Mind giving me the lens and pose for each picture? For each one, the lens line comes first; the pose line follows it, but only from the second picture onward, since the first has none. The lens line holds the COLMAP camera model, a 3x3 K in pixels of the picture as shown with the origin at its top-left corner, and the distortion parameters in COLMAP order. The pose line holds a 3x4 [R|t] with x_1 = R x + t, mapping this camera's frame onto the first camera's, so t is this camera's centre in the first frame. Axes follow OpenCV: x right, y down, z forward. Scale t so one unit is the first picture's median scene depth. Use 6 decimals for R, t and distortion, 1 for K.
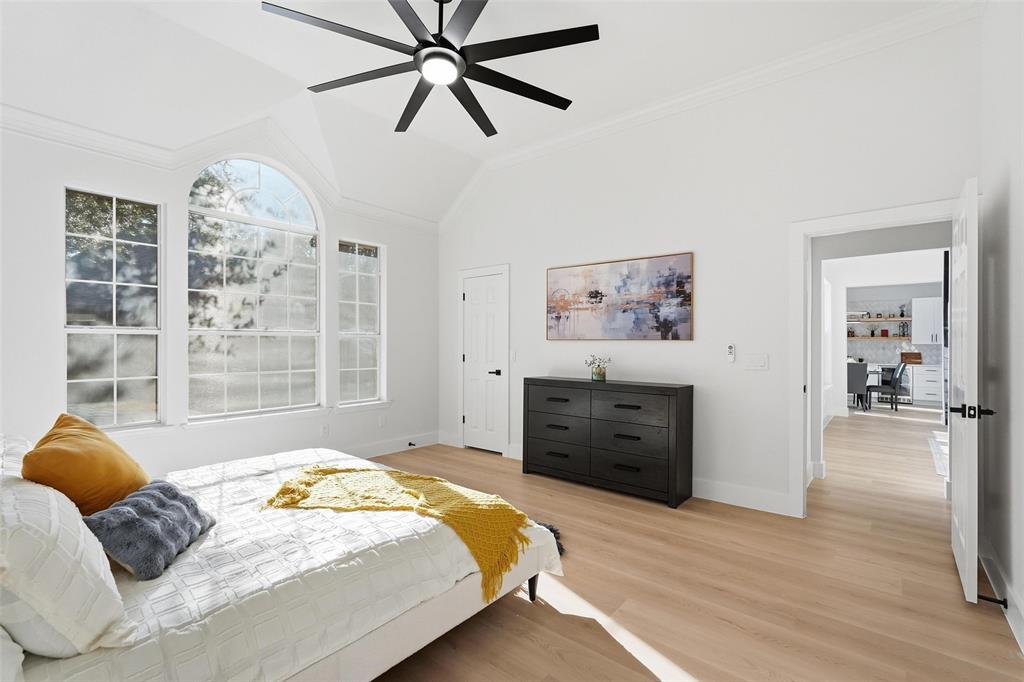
lens RADIAL K [[456.8, 0, 513.7], [0, 456.8, 345.7], [0, 0, 1]] dist [-0.008756, -0.000071]
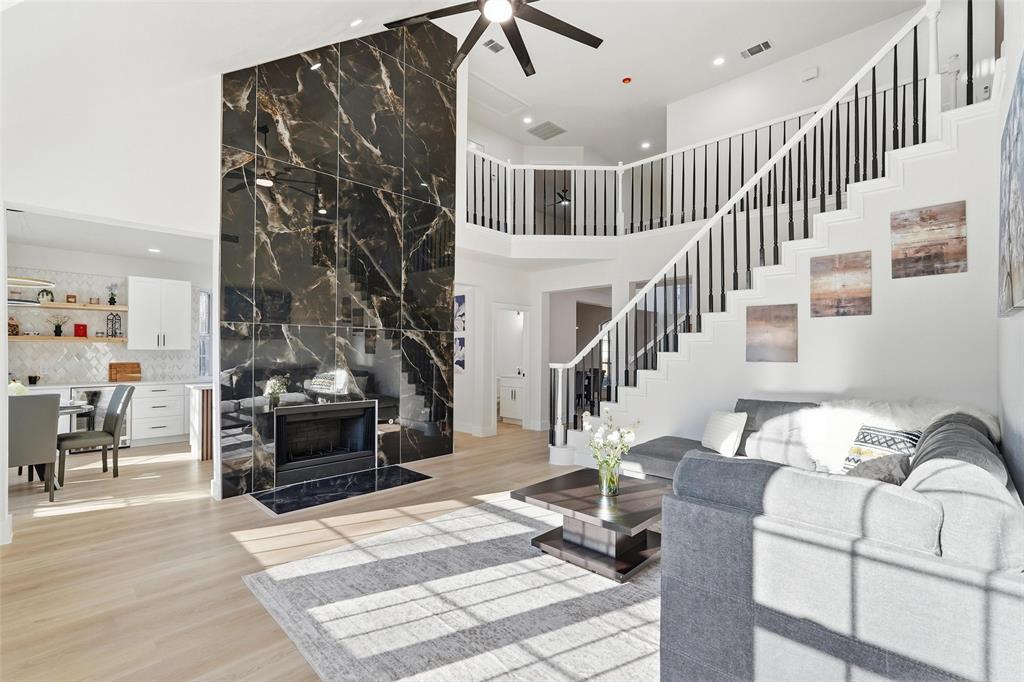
lens RADIAL K [[456.8, 0, 513.7], [0, 456.8, 345.7], [0, 0, 1]] dist [-0.008756, -0.000071]
pose [[0.080317, 0.001377, 0.996768, 0.296356], [-0.006526, 0.999978, -0.000856, -0.011455], [-0.996748, -0.006436, 0.080324, 0.417538]]
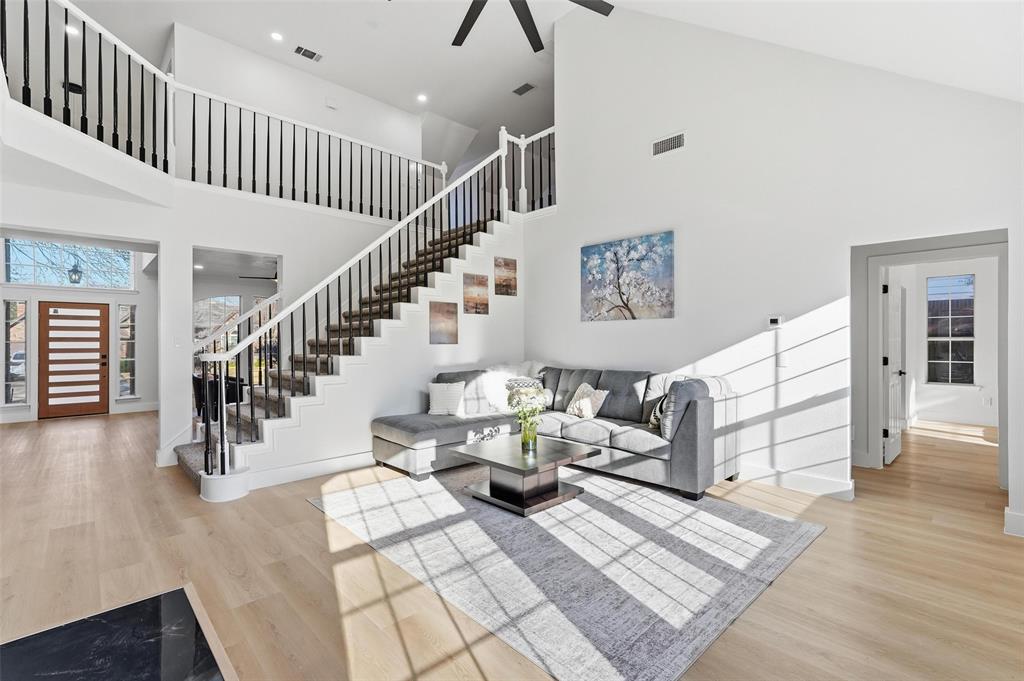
lens RADIAL K [[460.2, 0, 496.3], [0, 460.2, 335.5], [0, 0, 1]] dist [-0.002869, 0.000065]
pose [[-0.990641, -0.005755, 0.136373, 0.556861], [-0.006853, 0.999948, -0.007583, -0.005954], [-0.136322, -0.008446, -0.990629, 0.737662]]
